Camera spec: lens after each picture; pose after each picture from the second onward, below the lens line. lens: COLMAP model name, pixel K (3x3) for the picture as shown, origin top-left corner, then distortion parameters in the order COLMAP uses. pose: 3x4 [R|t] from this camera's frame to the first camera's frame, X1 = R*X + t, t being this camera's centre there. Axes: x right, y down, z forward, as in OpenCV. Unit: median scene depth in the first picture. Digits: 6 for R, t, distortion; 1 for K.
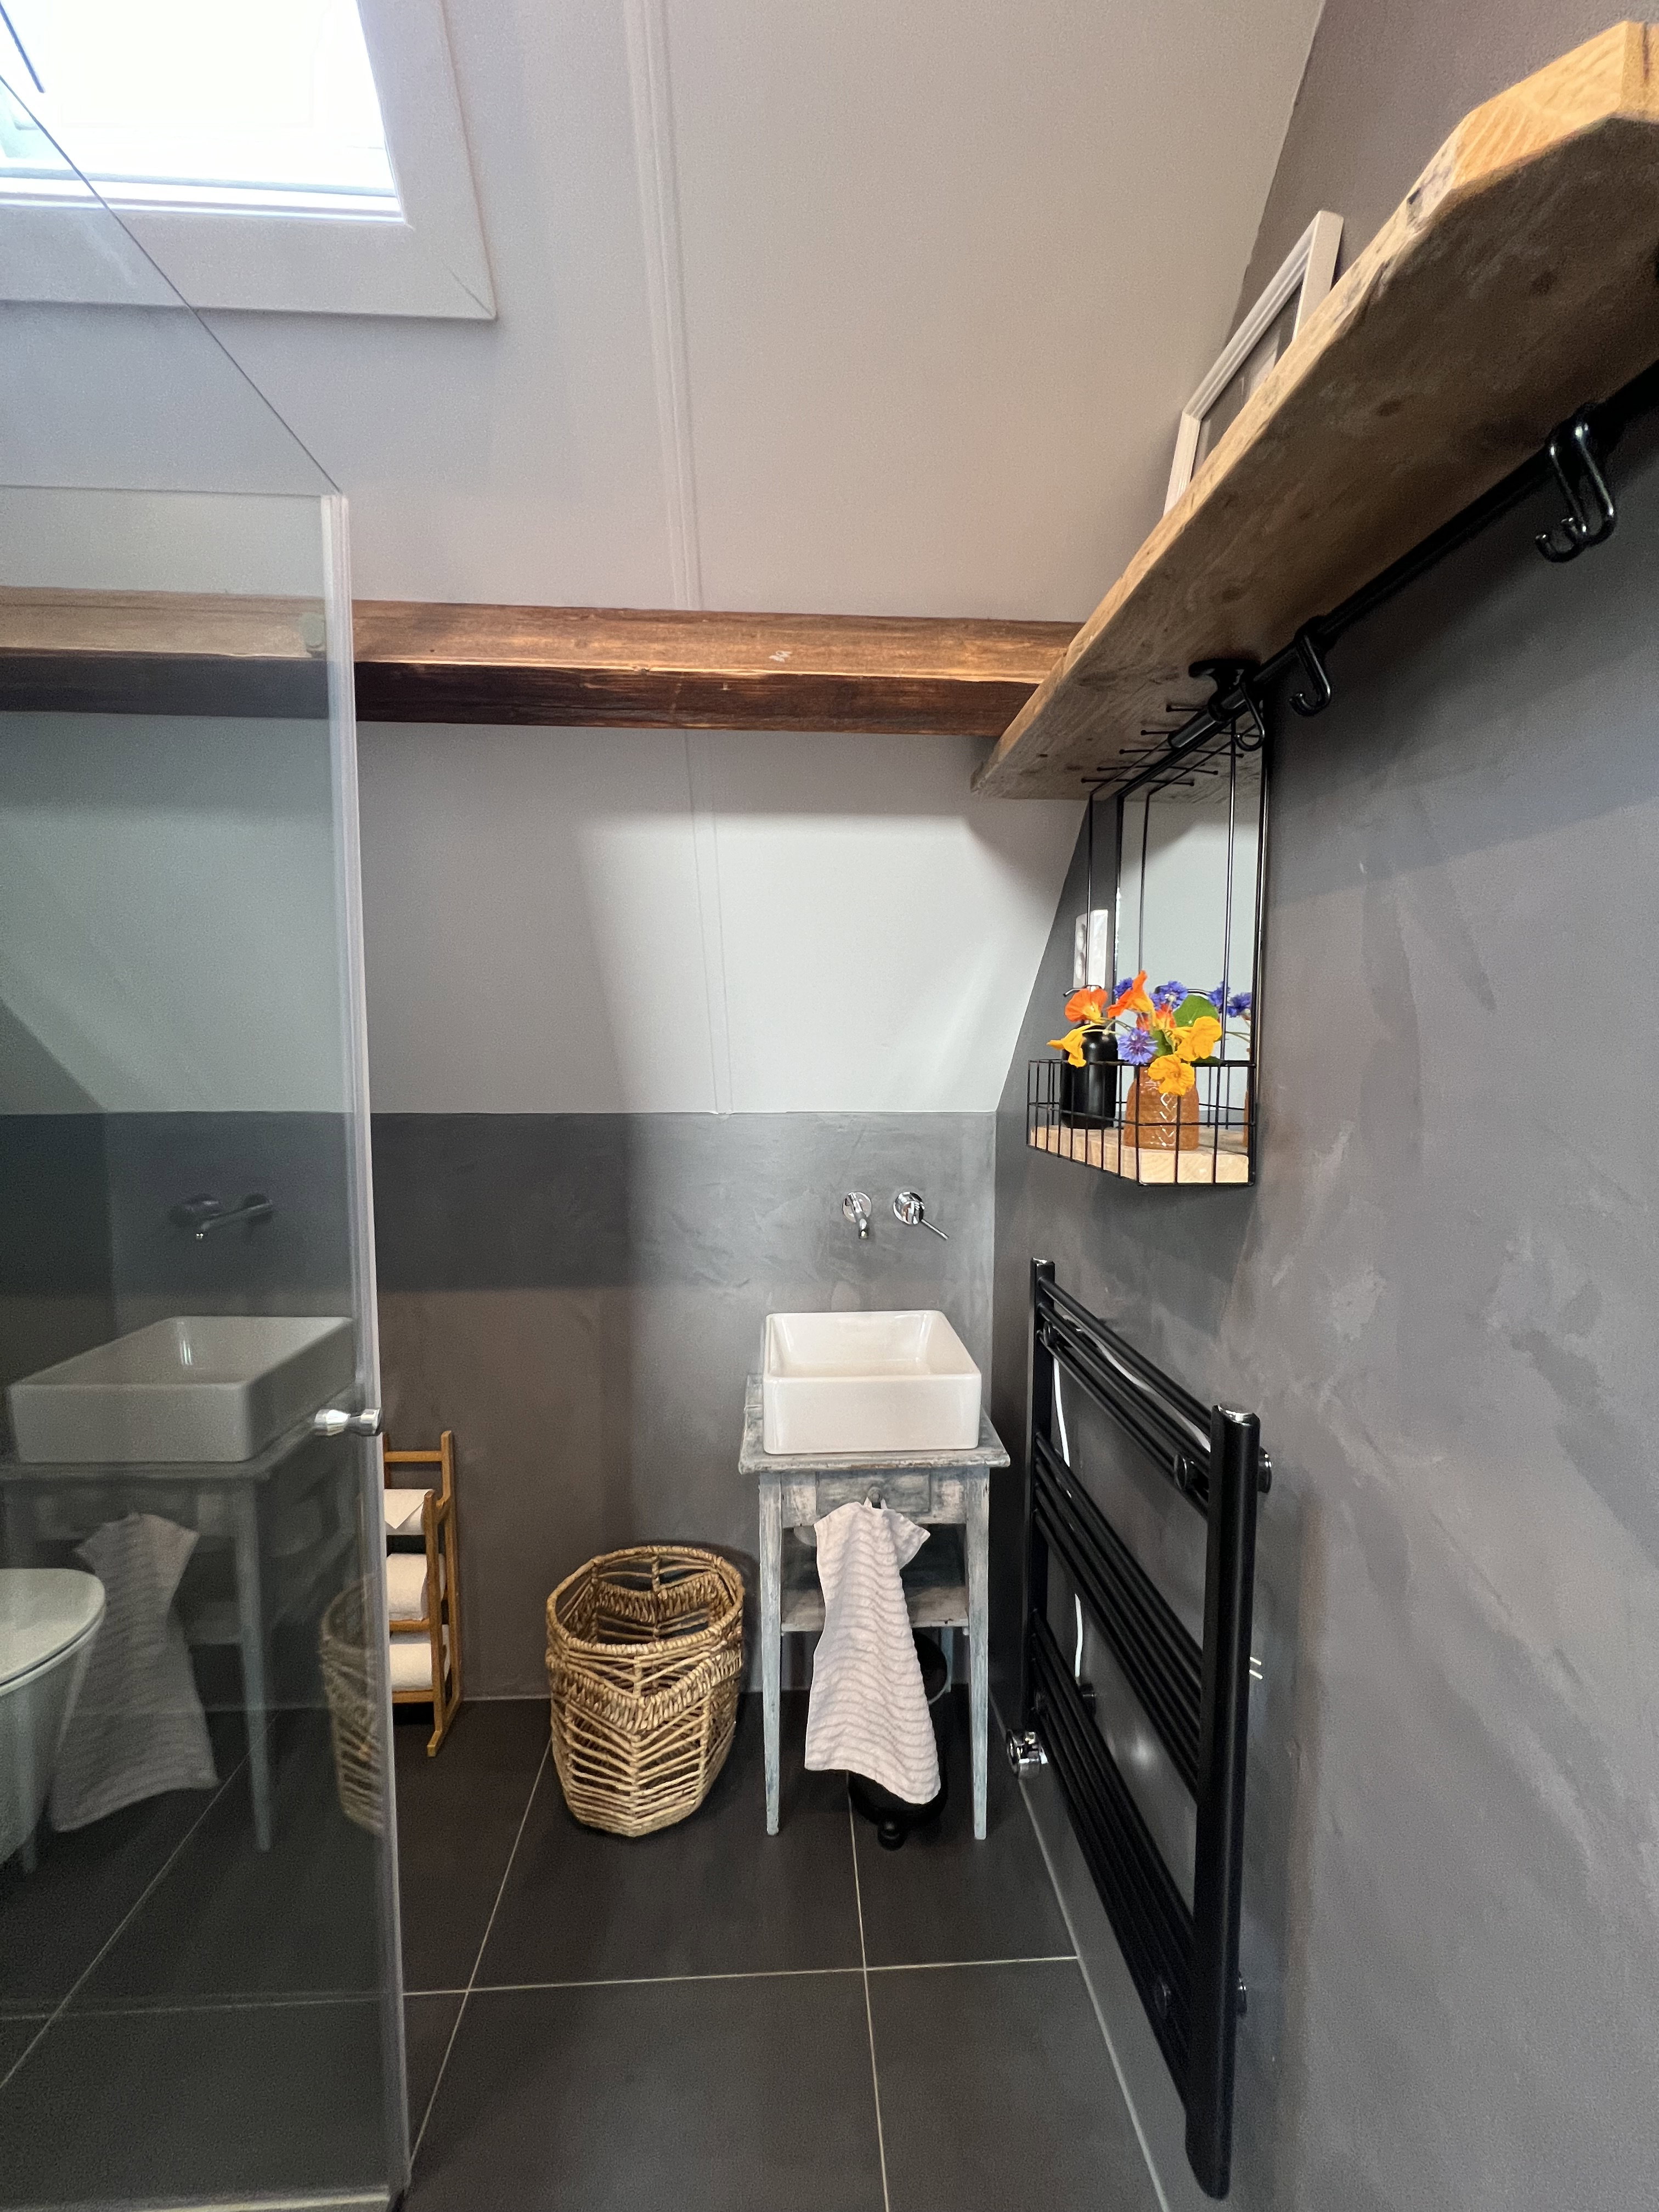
lens RADIAL K [[888.7, 0, 826.3], [0, 888.7, 1108.7], [0, 0, 1]] dist [-0.004303, 0.002388]
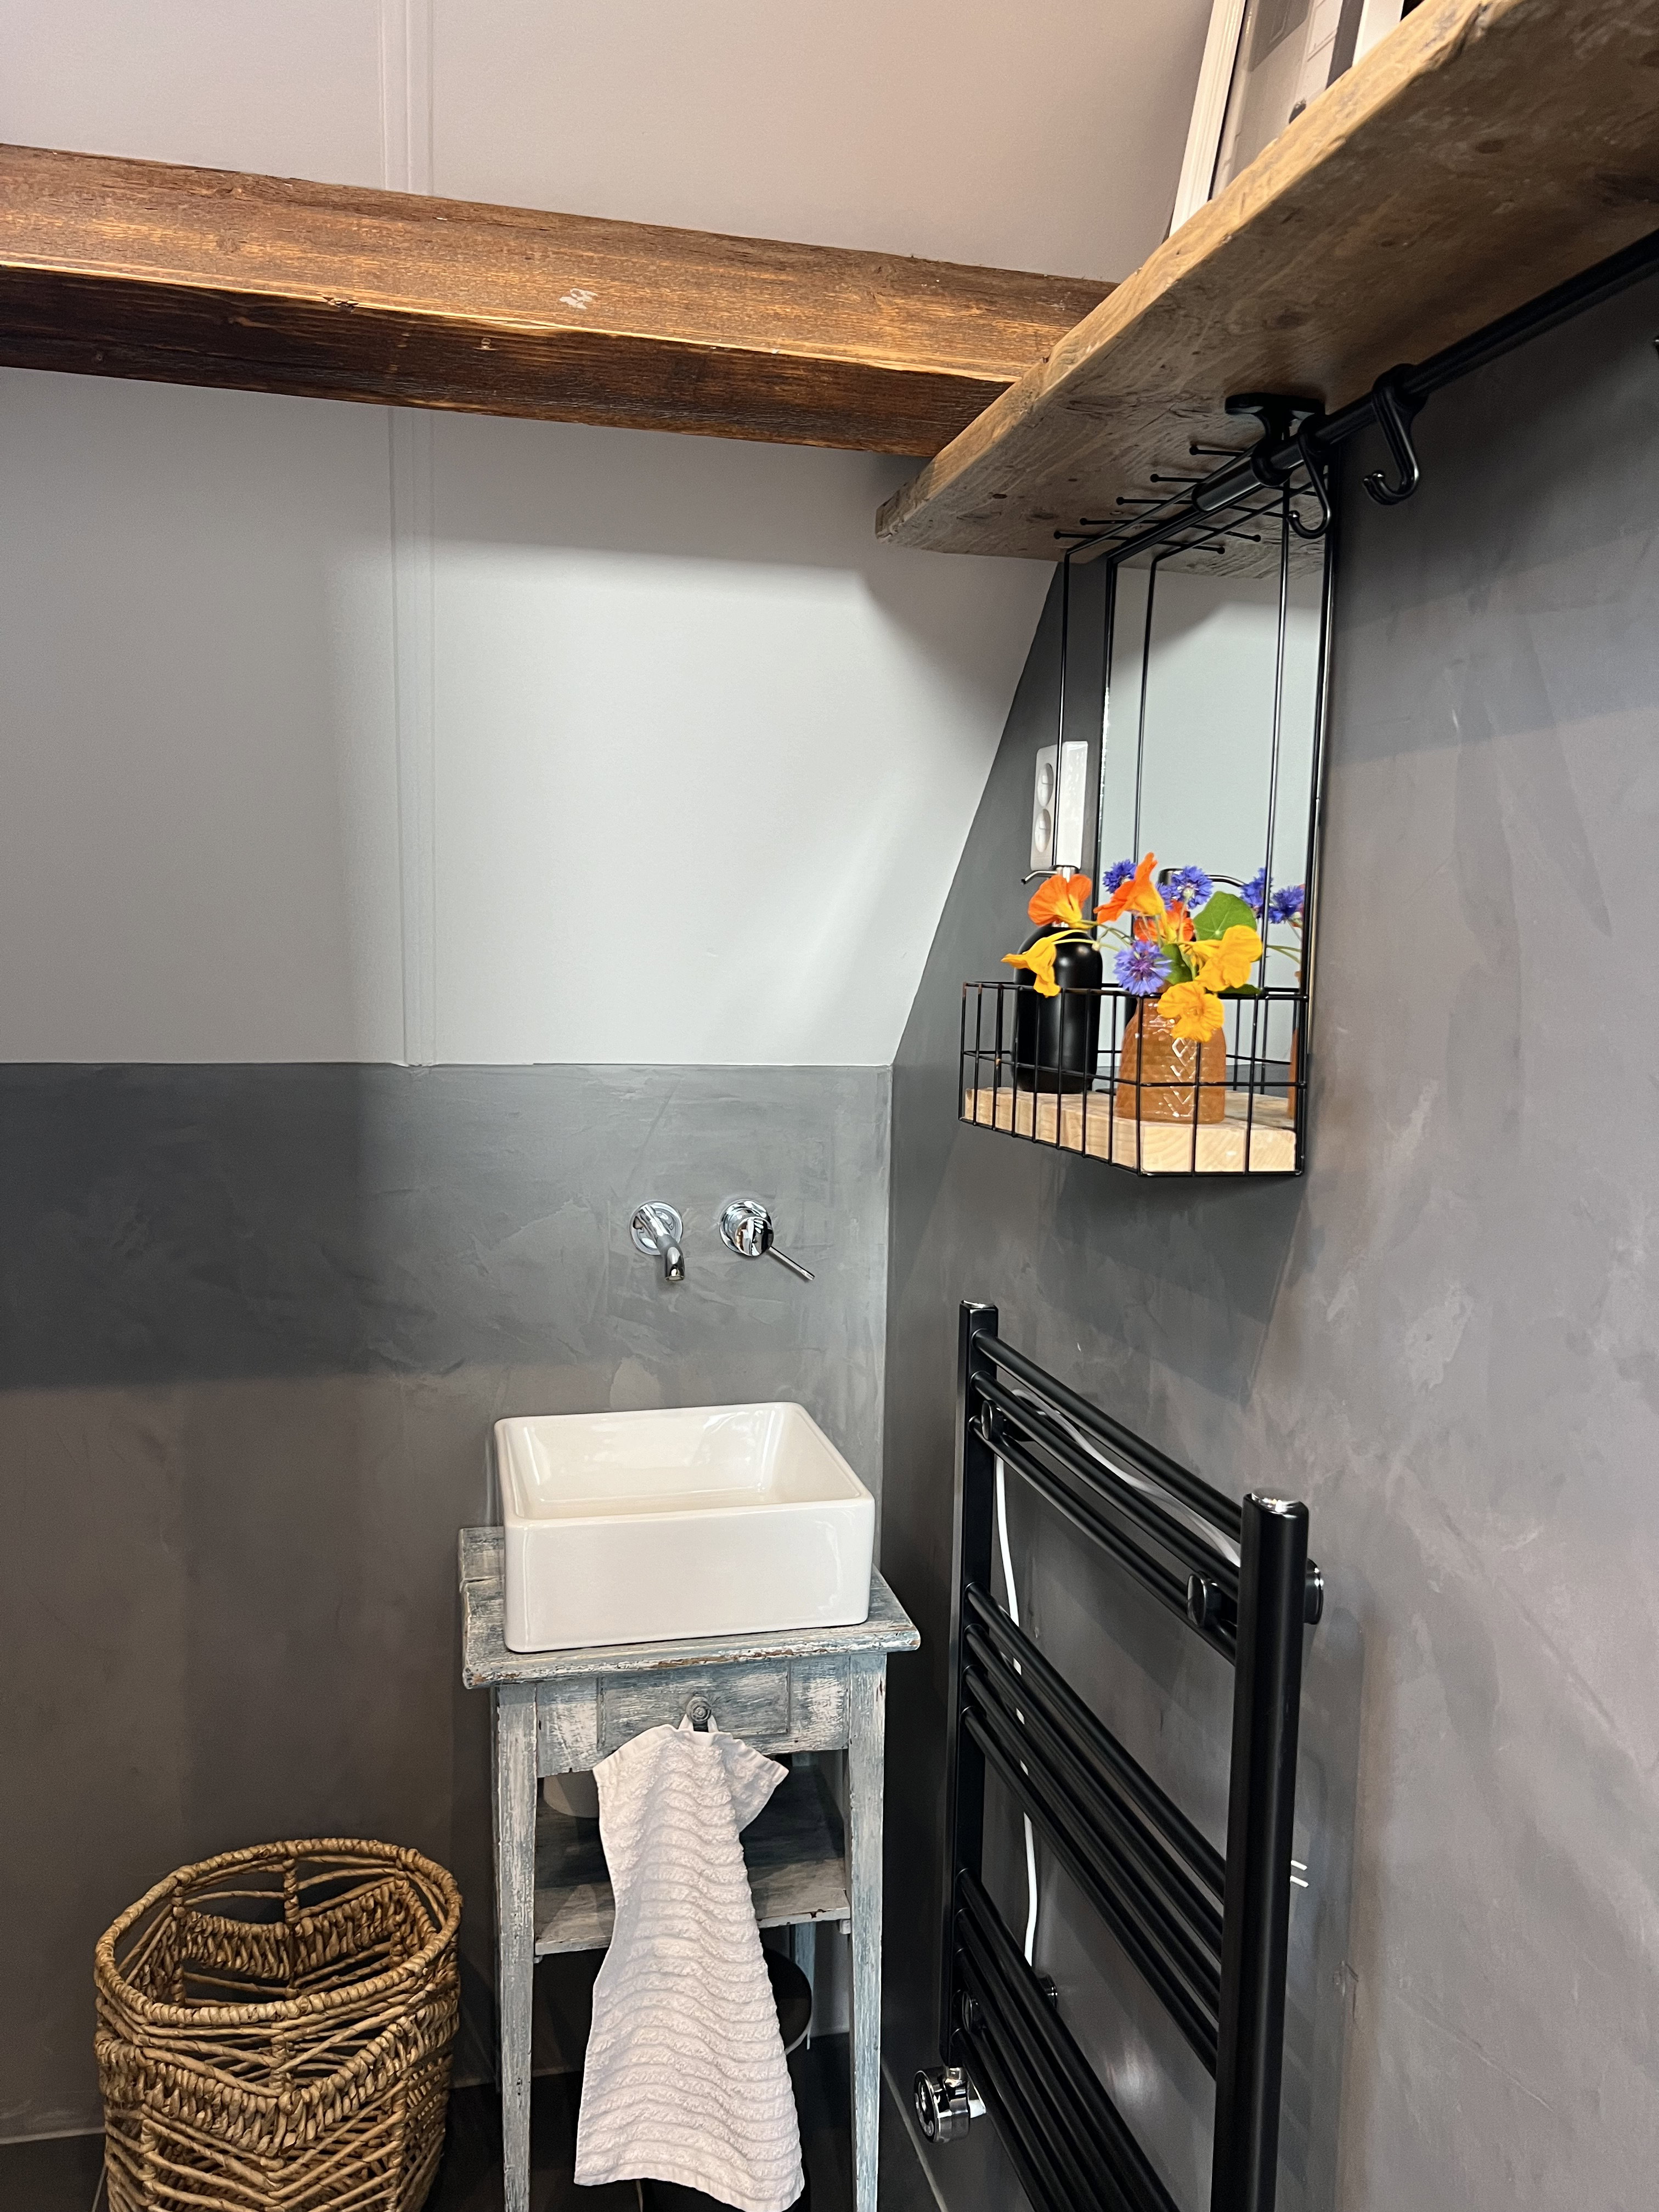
lens RADIAL K [[1671.1, 0, 850.2], [0, 1671.1, 1109.3], [0, 0, 1]] dist [0.050400, -0.064075]
pose [[0.982152, 0.000793, 0.188089, -0.063964], [-0.006409, 0.999552, 0.029251, 0.000479], [-0.187981, -0.029935, 0.981716, -0.123271]]
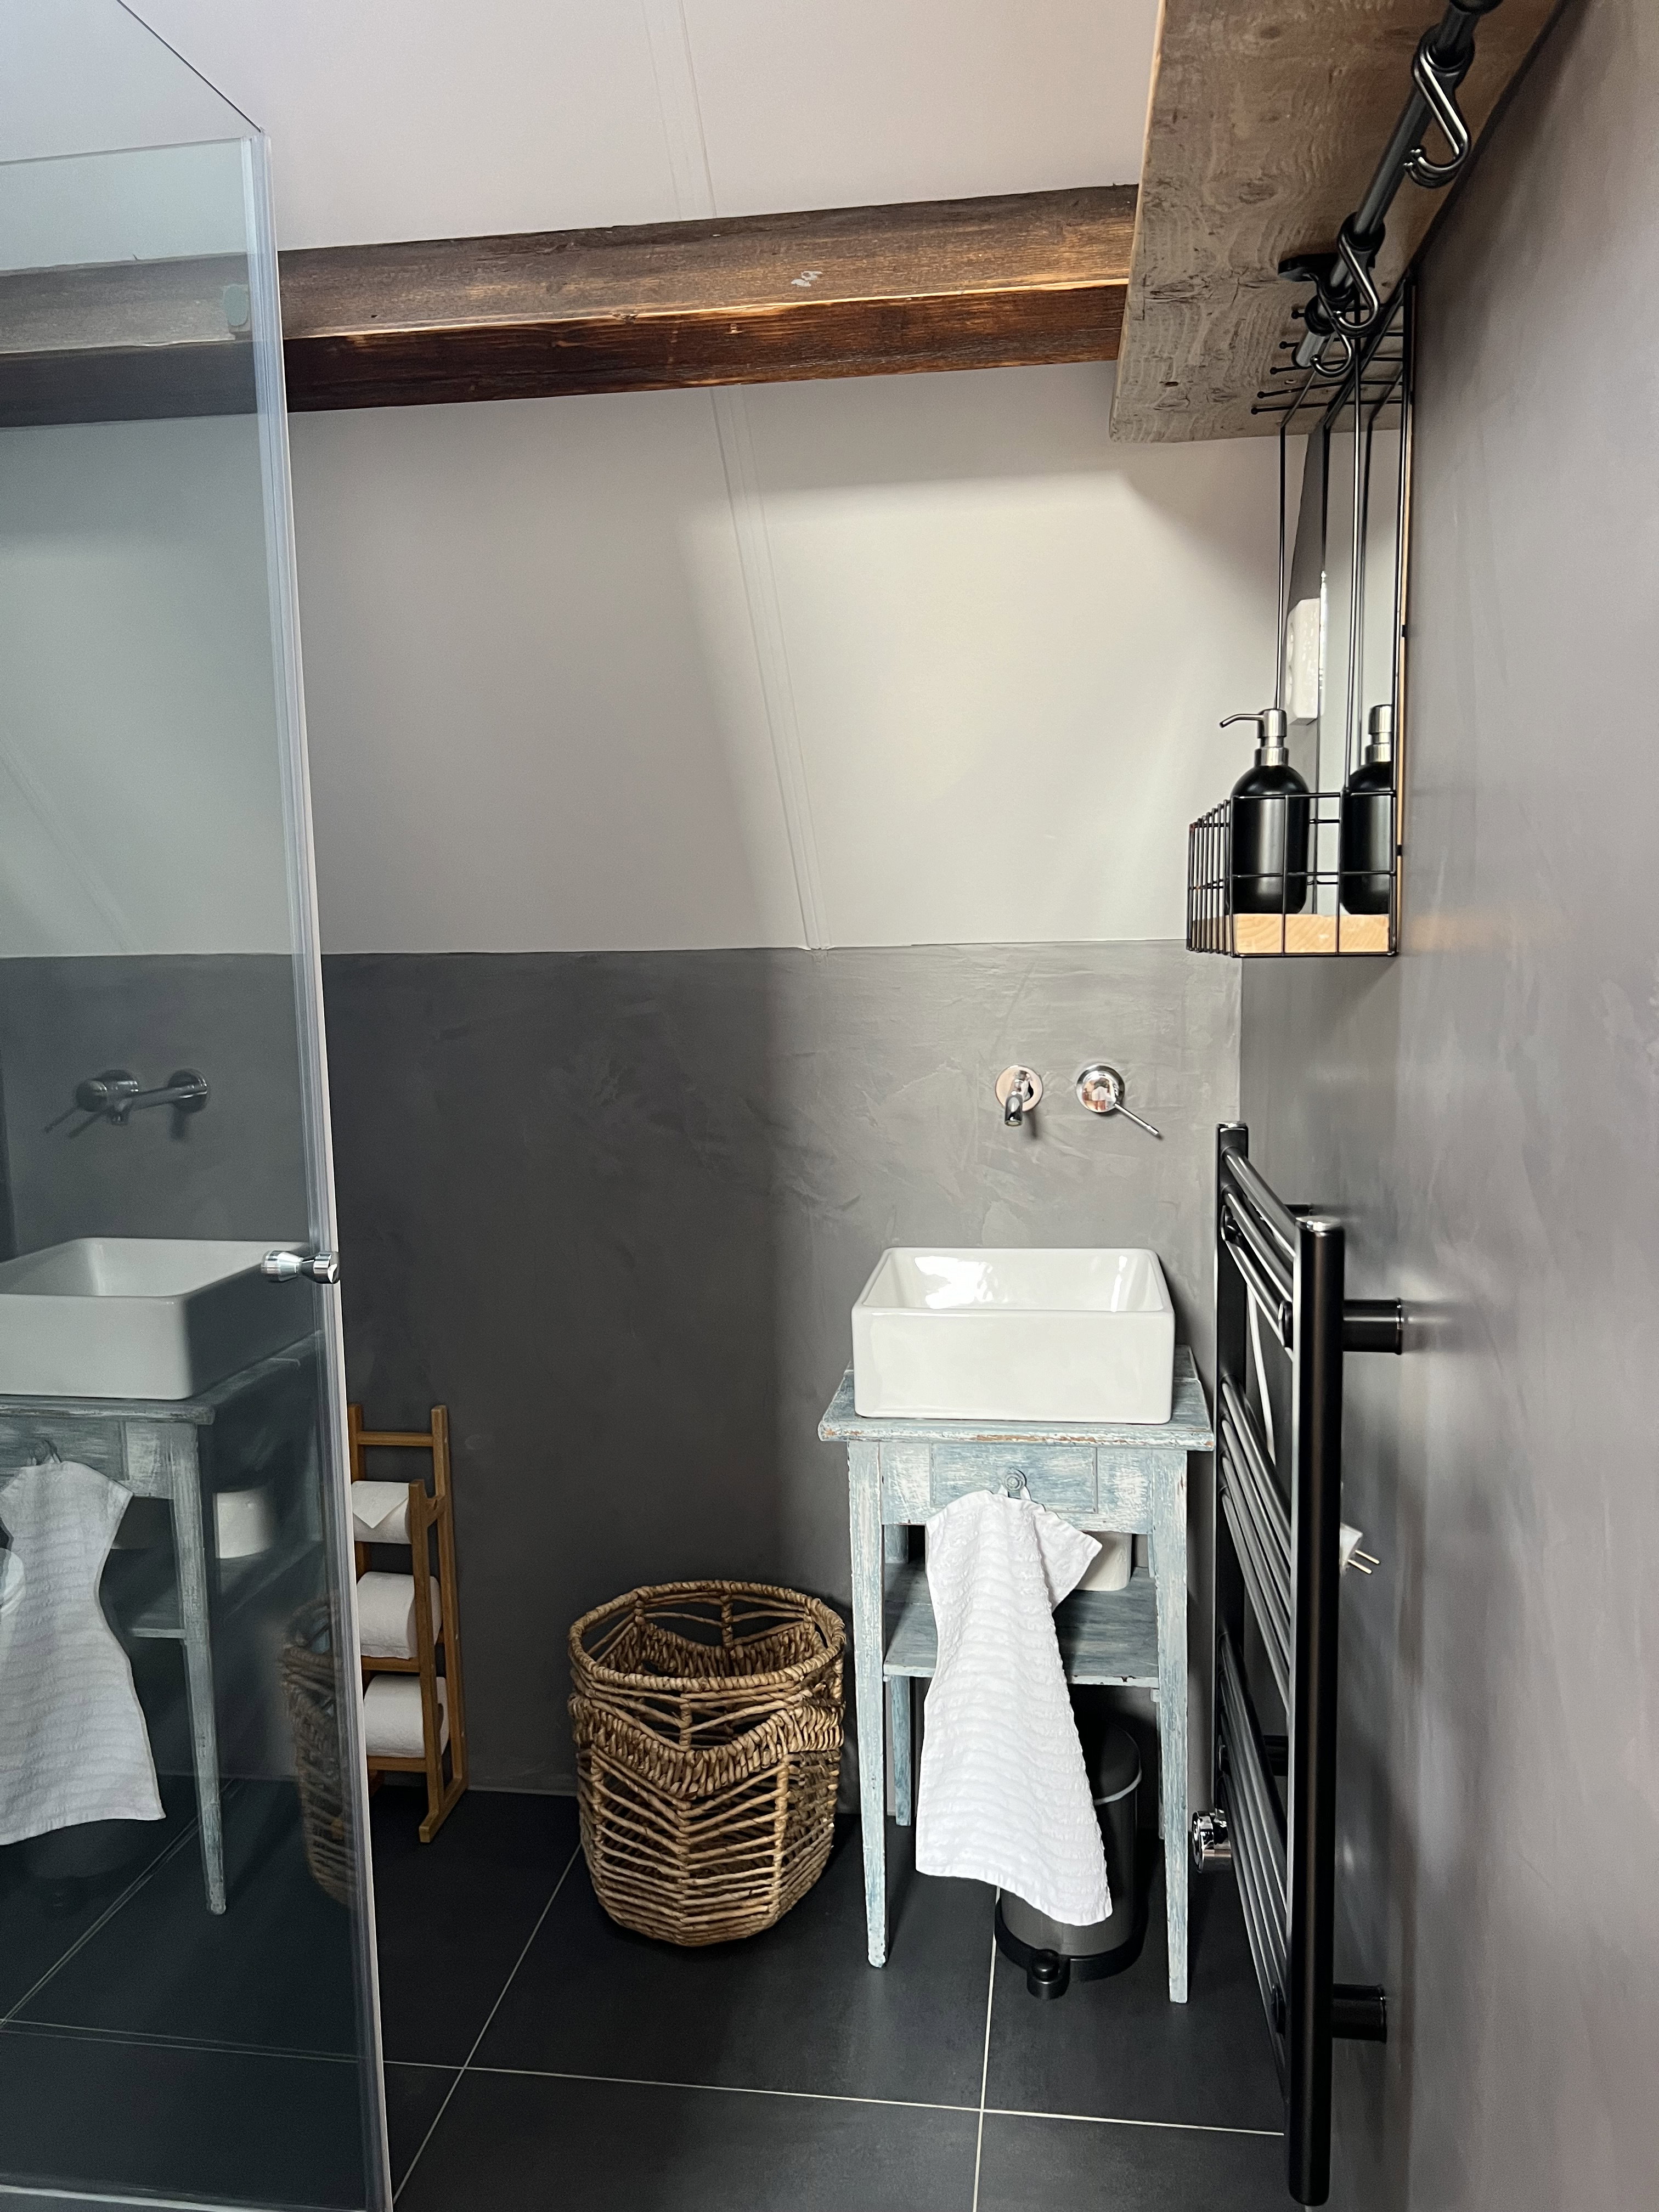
lens RADIAL K [[1671.1, 0, 822.0], [0, 1671.1, 1119.2], [0, 0, 1]] dist [0.050400, -0.064075]
pose [[0.980215, 0.002077, -0.197923, 0.184779], [0.007881, 0.998743, 0.049509, 0.097290], [0.197777, -0.050089, 0.978967, -0.322780]]
